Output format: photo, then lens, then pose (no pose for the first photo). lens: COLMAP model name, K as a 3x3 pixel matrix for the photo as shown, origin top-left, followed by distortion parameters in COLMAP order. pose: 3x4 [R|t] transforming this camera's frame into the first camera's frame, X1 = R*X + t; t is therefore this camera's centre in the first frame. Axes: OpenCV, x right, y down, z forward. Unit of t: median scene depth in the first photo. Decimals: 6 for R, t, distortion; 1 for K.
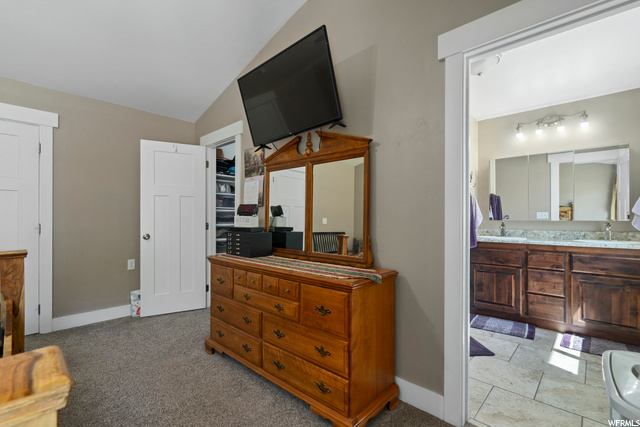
lens RADIAL K [[294.4, 0, 321.3], [0, 294.4, 217.0], [0, 0, 1]] dist [0.008846, 0.000080]
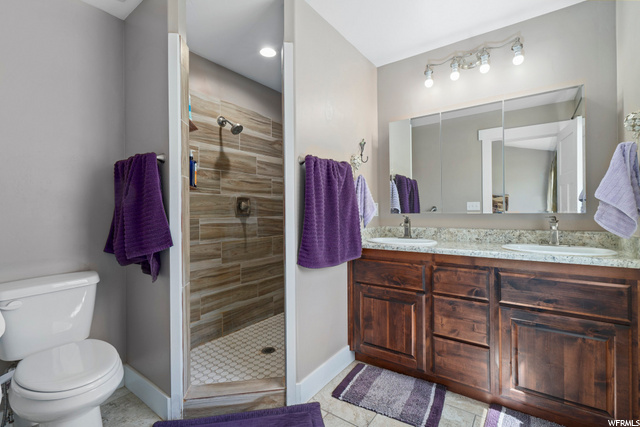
lens RADIAL K [[294.4, 0, 318.7], [0, 294.4, 211.1], [0, 0, 1]] dist [0.008846, 0.000080]
pose [[0.991966, -0.007534, 0.126278, 0.399528], [0.007148, 0.999968, 0.003511, 0.002256], [-0.126301, -0.002580, 0.991989, 0.445870]]
